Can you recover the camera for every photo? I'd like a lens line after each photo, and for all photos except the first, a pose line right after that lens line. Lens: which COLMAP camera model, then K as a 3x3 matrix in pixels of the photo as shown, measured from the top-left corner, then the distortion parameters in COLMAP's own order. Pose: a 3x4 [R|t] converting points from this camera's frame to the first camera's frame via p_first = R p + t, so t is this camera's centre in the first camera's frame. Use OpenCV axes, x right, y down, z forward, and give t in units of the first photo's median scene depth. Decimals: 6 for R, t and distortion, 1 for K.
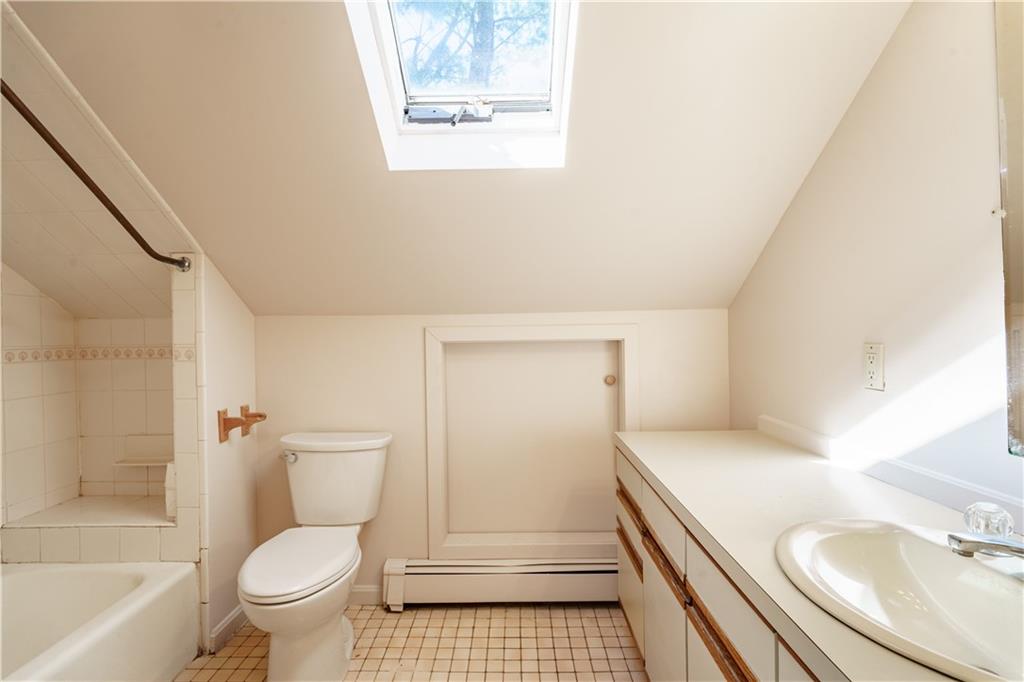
lens RADIAL K [[478.4, 0, 507.8], [0, 478.4, 340.0], [0, 0, 1]] dist [-0.000926, -0.004795]
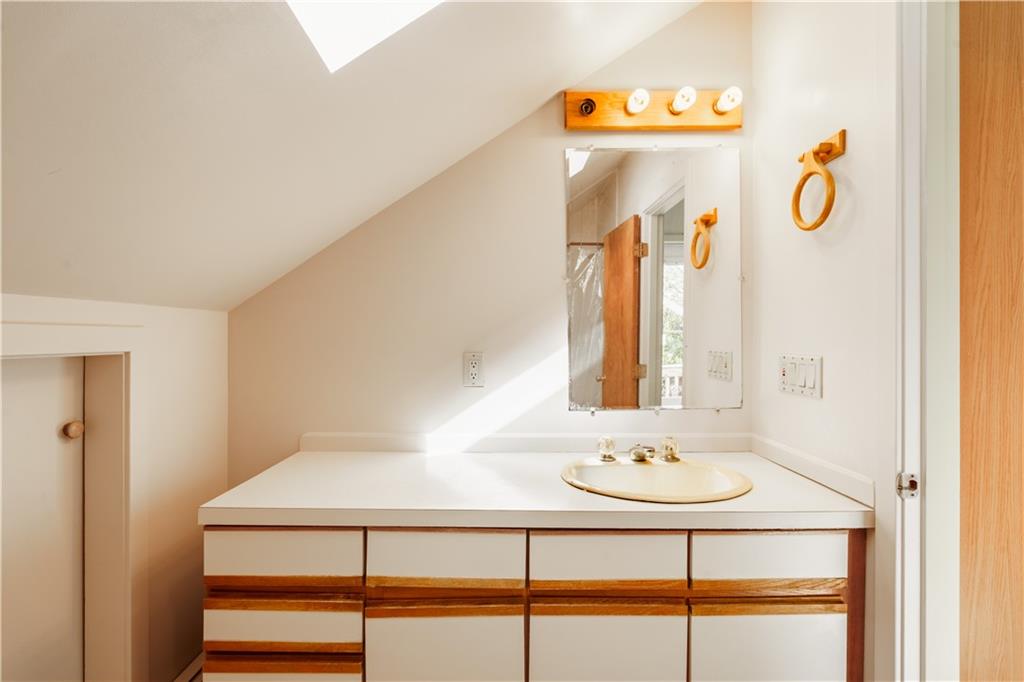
lens RADIAL K [[454.0, 0, 512.0], [0, 454.0, 341.0], [0, 0, 1]] dist [0.000359, -0.000048]
pose [[-0.020805, 0.015284, 0.999667, -0.540350], [0.009081, 0.999845, -0.015098, -0.005581], [-0.999742, 0.008764, -0.020941, 0.957208]]
